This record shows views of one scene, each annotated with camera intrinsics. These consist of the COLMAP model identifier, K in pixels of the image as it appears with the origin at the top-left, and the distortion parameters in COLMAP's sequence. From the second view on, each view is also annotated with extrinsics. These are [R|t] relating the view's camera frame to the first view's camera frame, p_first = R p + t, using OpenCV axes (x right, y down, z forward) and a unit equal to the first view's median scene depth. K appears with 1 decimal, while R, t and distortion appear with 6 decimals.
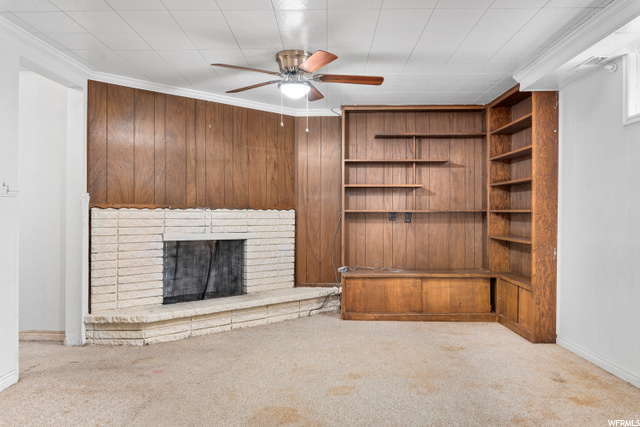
lens RADIAL K [[494.0, 0, 319.7], [0, 494.0, 214.1], [0, 0, 1]] dist [0.081587, -0.000473]
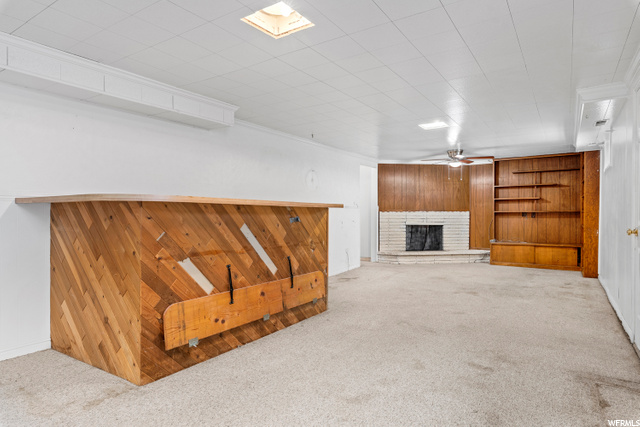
lens RADIAL K [[369.5, 0, 320.0], [0, 369.5, 214.4], [0, 0, 1]] dist [0.001433, 0.000677]
pose [[0.835227, -0.002090, -0.549901, 0.295428], [0.002791, 0.999996, 0.000440, 0.002016], [0.549898, -0.001902, 0.835229, -0.661592]]
